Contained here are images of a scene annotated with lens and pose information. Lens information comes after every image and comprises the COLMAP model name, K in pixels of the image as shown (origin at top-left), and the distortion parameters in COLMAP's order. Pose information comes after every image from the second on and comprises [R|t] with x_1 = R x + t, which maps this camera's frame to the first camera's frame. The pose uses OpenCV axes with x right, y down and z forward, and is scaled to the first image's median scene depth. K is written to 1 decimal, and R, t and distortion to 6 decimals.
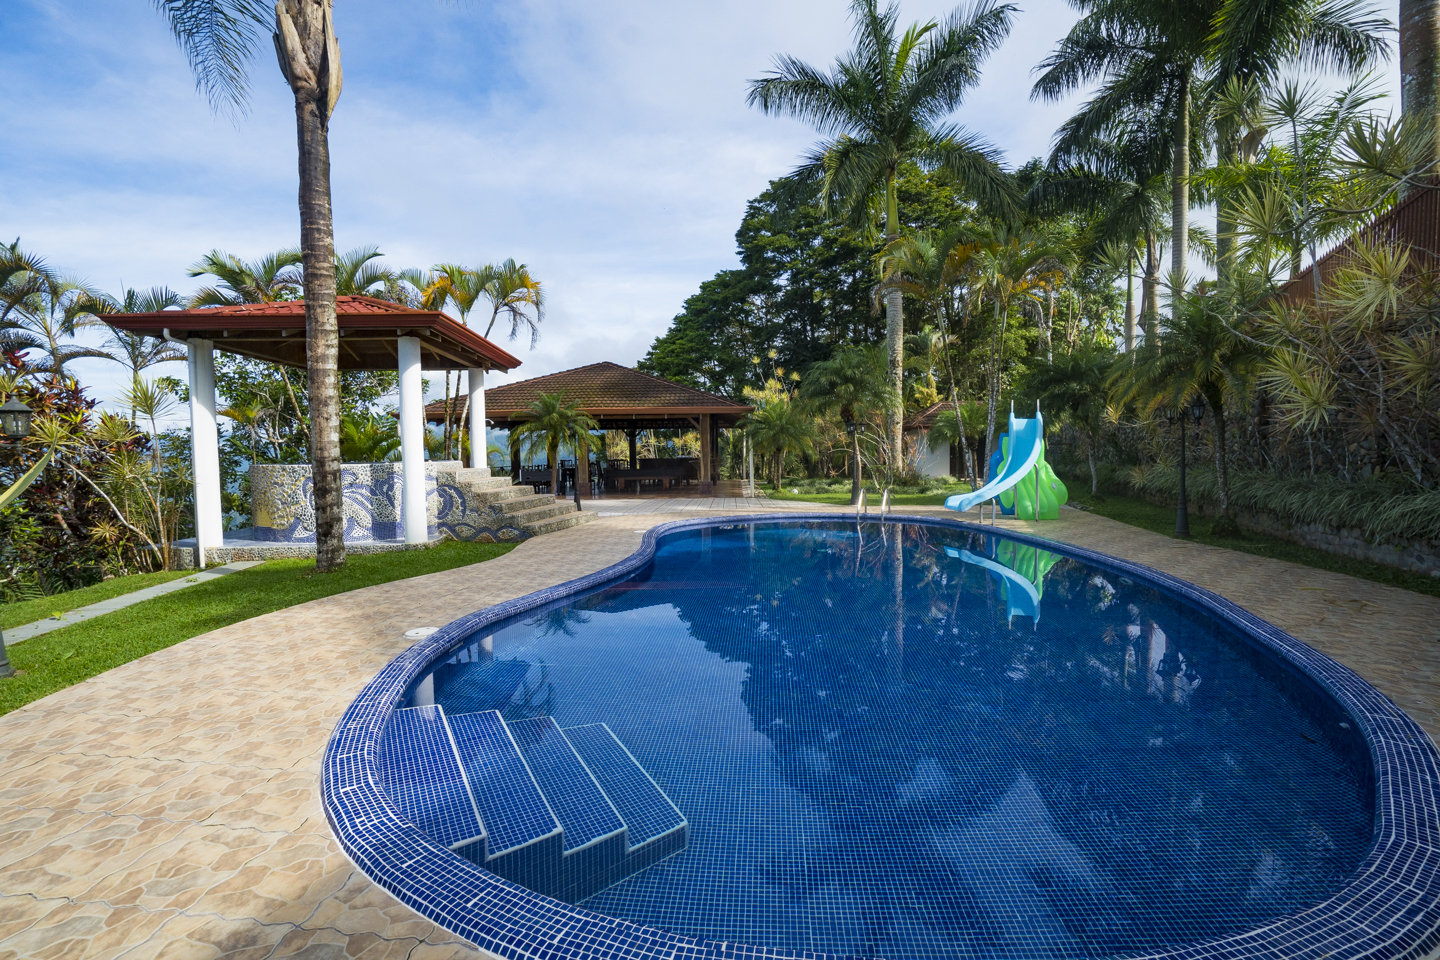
lens RADIAL K [[634.8, 0, 720.0], [0, 634.8, 480.0], [0, 0, 1]] dist [-0.002989, -0.000402]
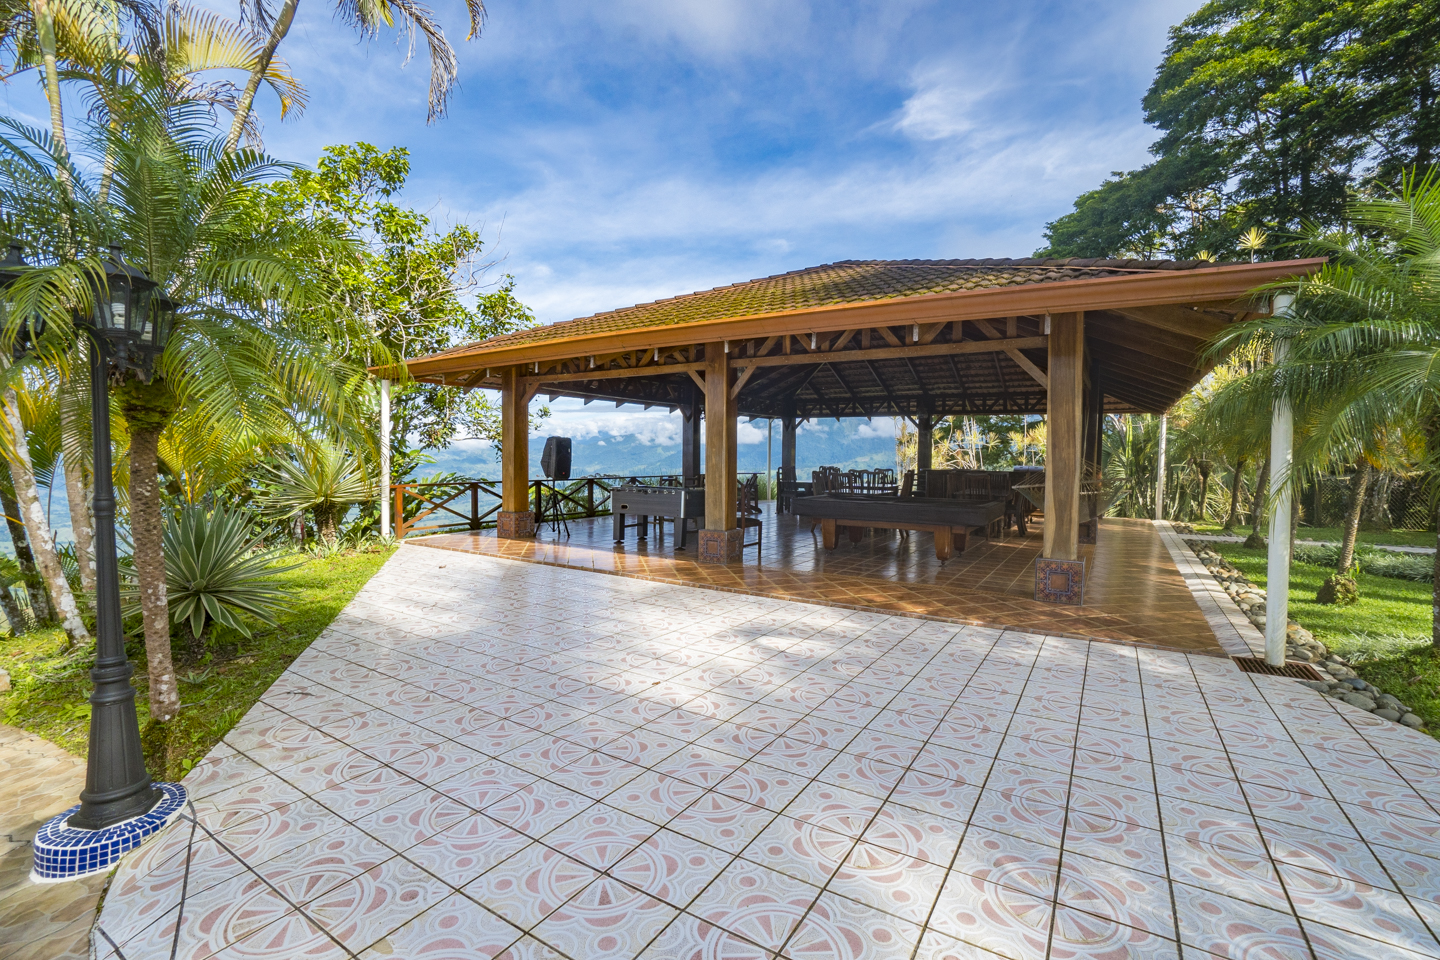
lens RADIAL K [[634.8, 0, 720.0], [0, 634.8, 480.0], [0, 0, 1]] dist [-0.002989, -0.000402]
pose [[0.856338, 0.027387, -0.515689, -0.000157], [-0.023480, 0.999625, 0.014098, -0.025624], [0.515881, 0.000036, 0.856660, 0.354258]]
